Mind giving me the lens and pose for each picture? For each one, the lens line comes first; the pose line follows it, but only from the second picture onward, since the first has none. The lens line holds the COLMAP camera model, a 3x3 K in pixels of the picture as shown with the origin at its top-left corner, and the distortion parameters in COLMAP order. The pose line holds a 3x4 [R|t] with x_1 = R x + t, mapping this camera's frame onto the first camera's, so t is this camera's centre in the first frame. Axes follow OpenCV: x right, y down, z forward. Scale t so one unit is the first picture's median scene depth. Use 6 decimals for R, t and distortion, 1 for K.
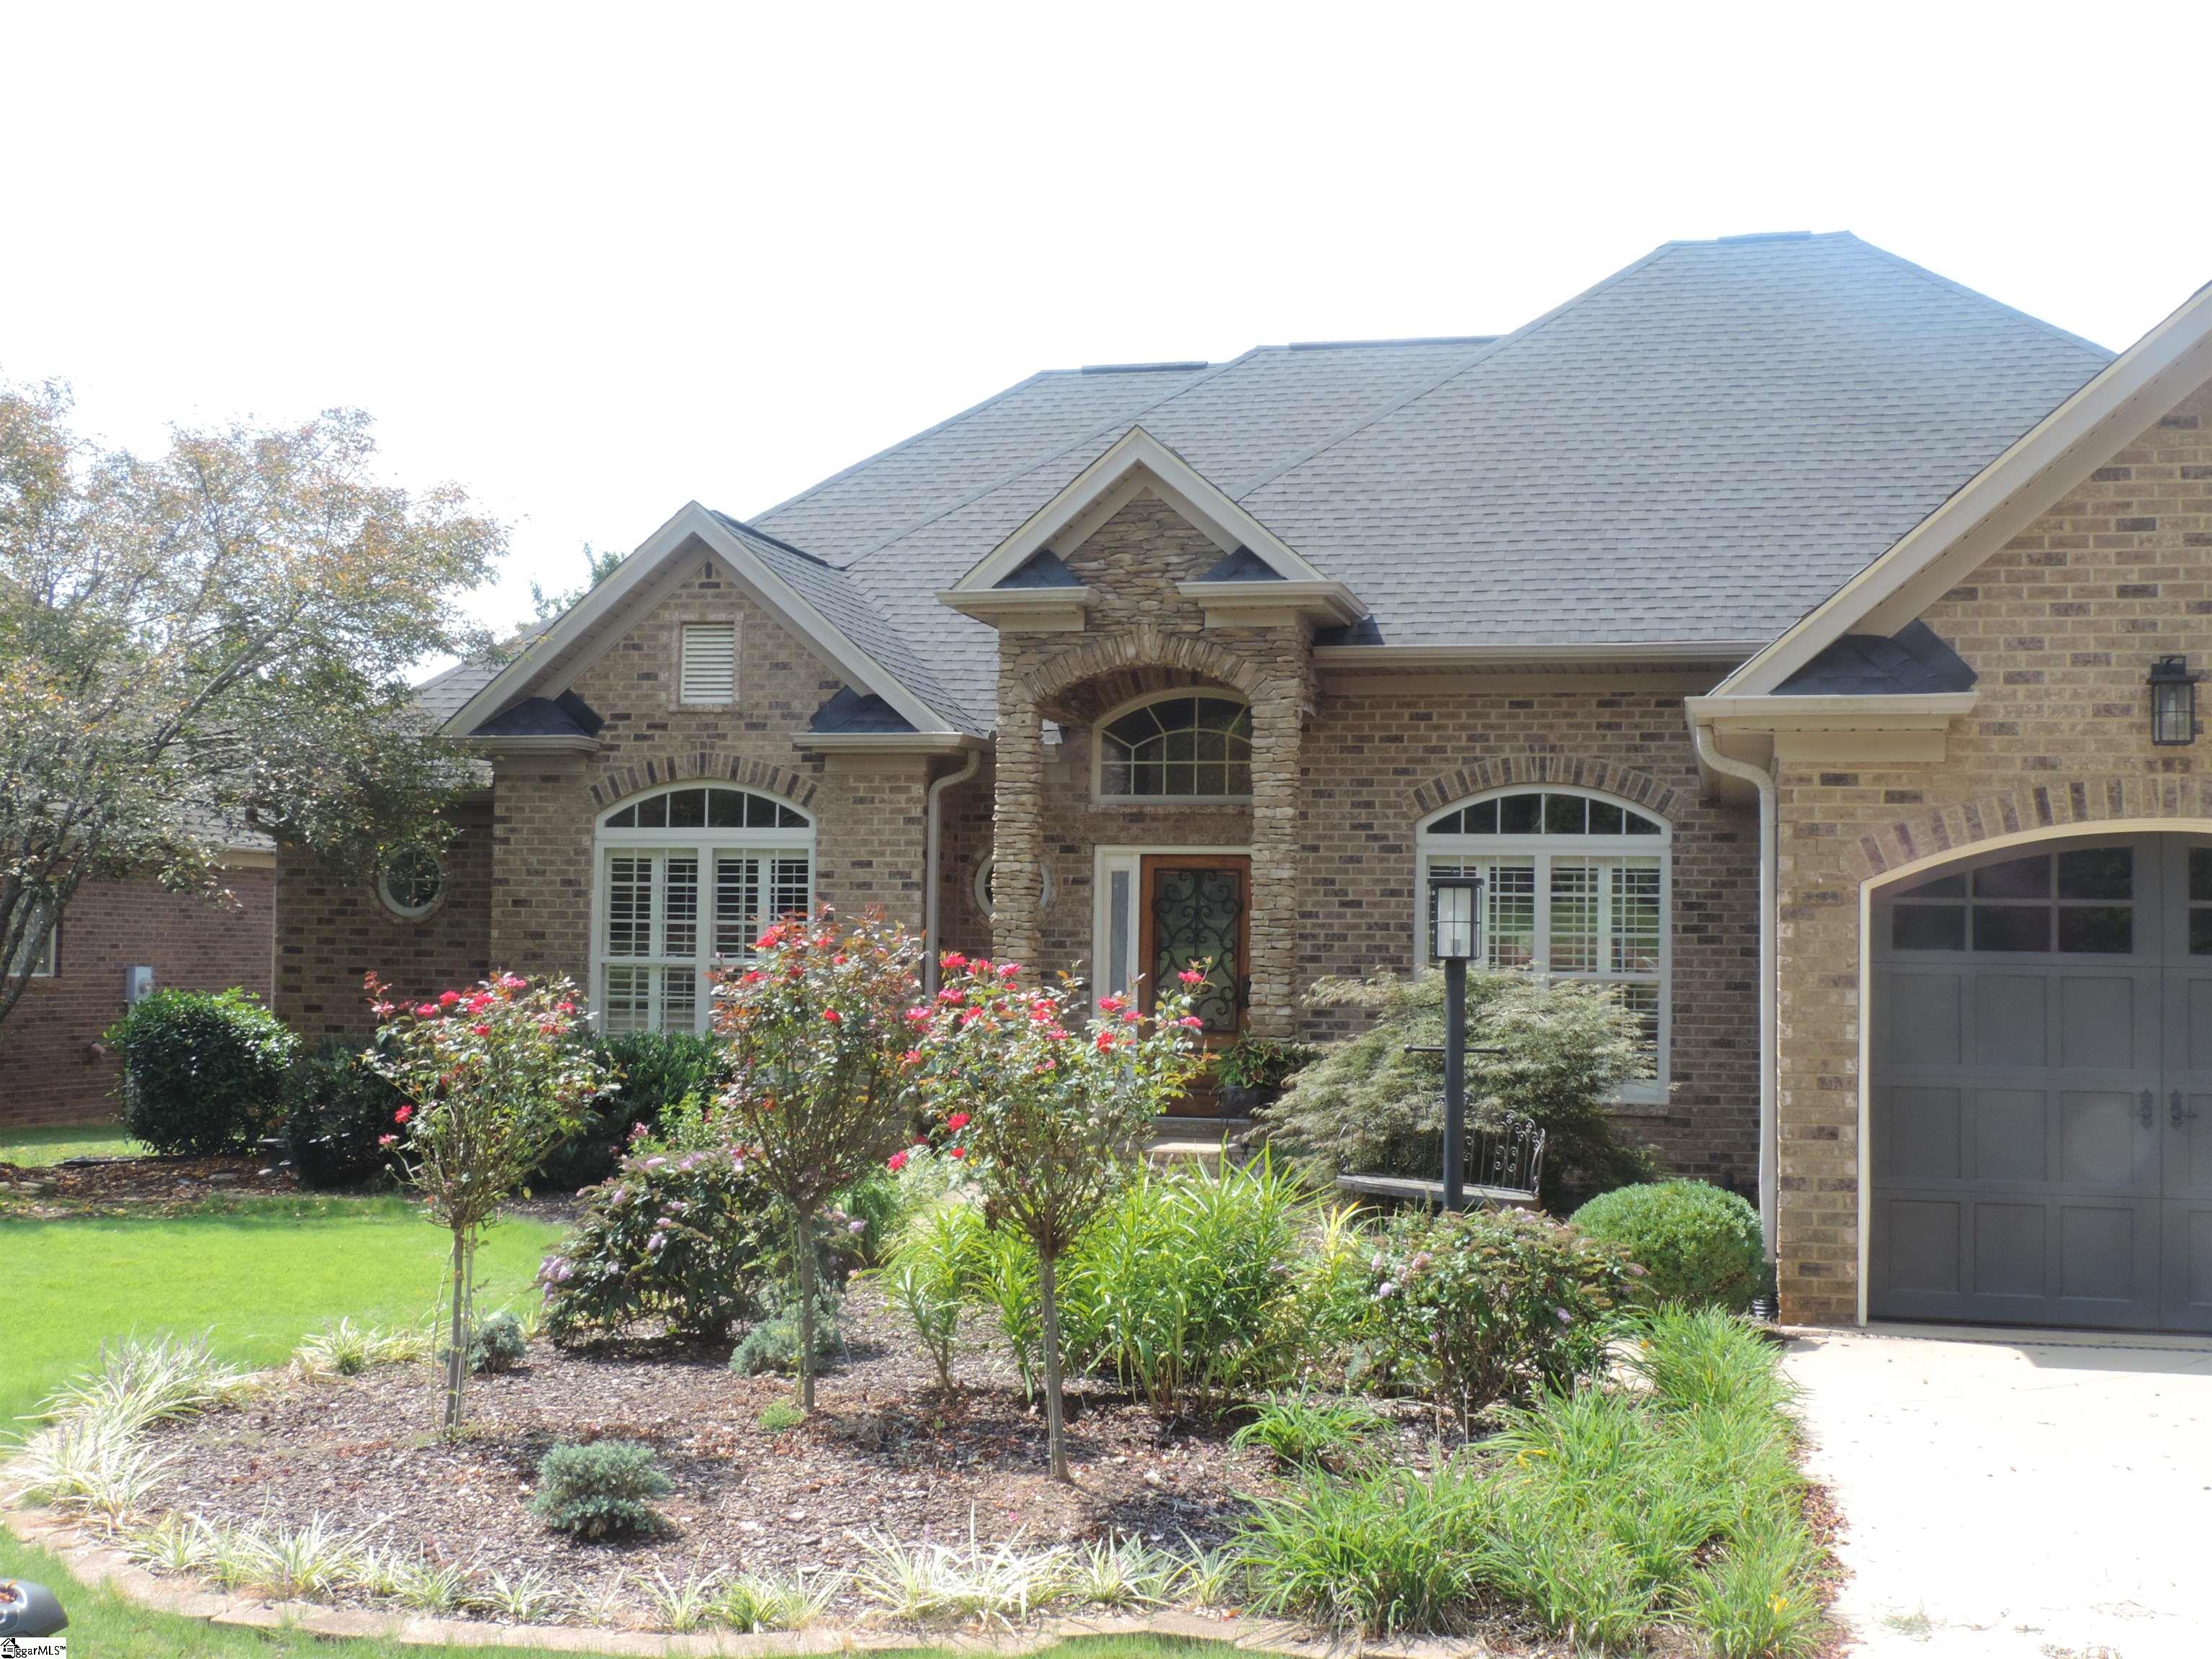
lens RADIAL K [[2620.1, 0, 1103.1], [0, 2620.1, 841.6], [0, 0, 1]] dist [-0.001839, 0.000000]
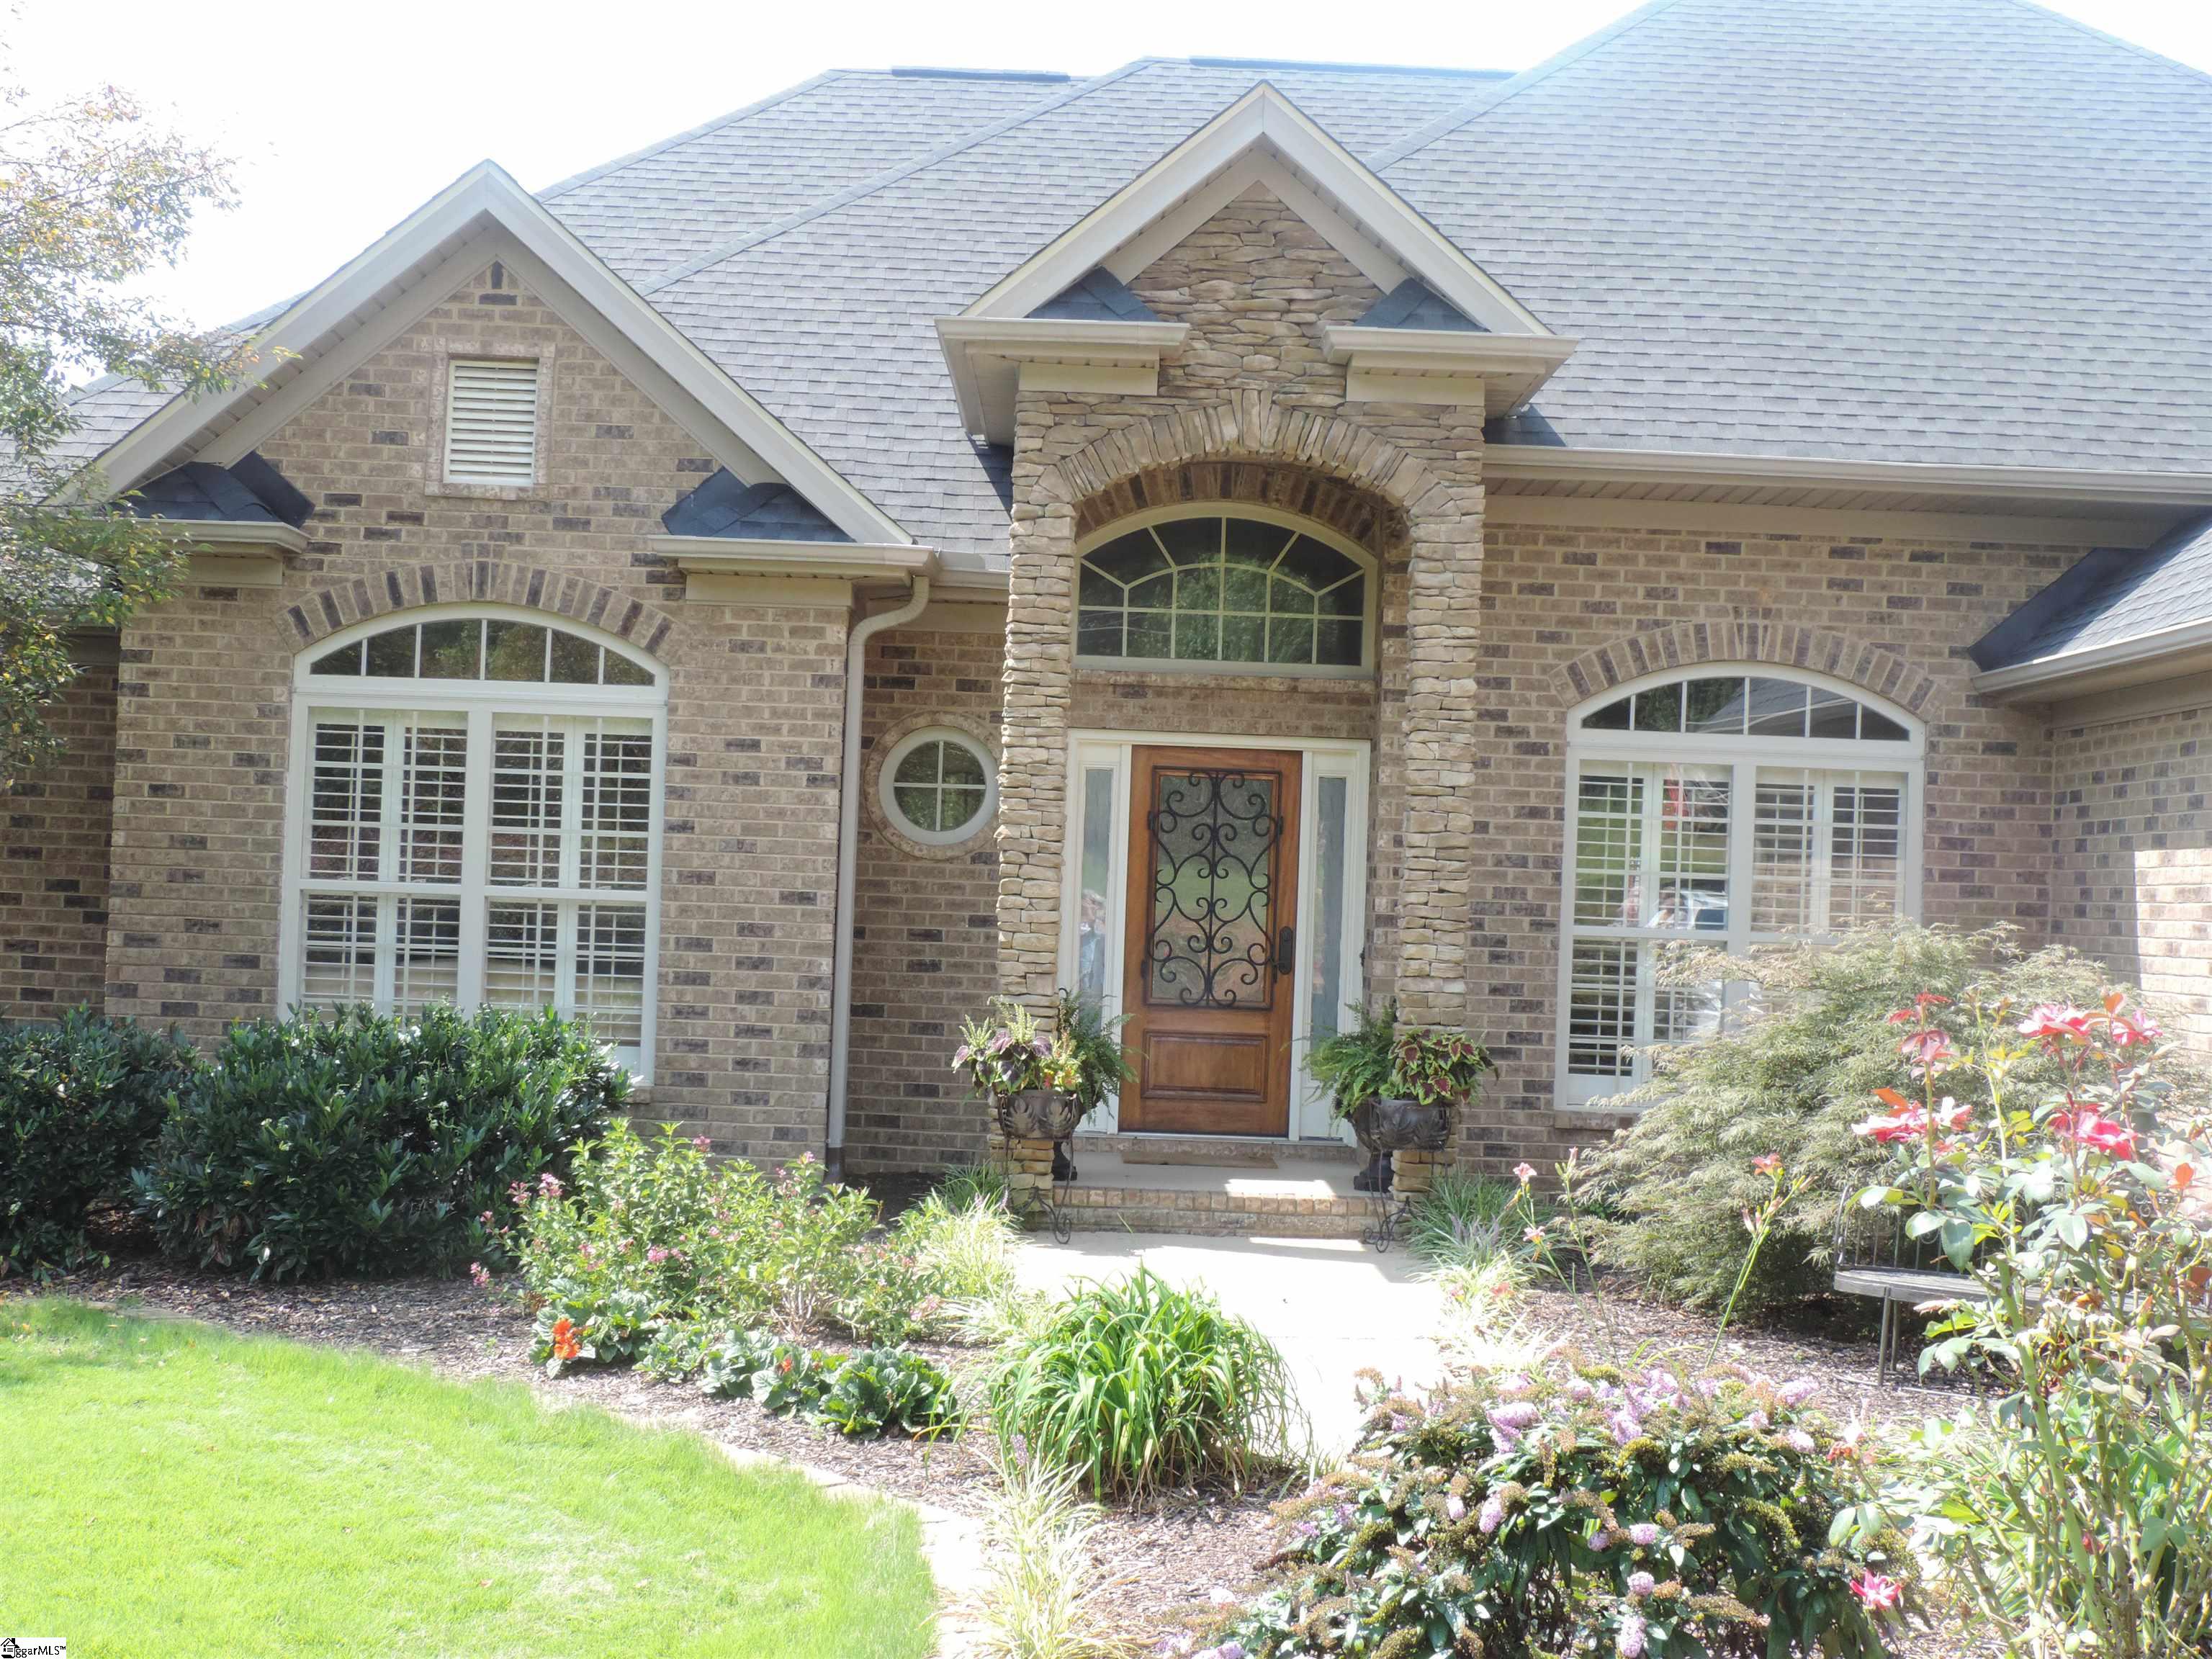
lens RADIAL K [[2718.5, 0, 1108.7], [0, 2718.5, 816.6], [0, 0, 1]] dist [-0.066338, 0.000000]
pose [[0.967073, 0.025805, 0.253187, -0.171761], [-0.033295, 0.999124, 0.025339, 0.006047], [-0.252312, -0.032934, 0.967085, 0.328839]]
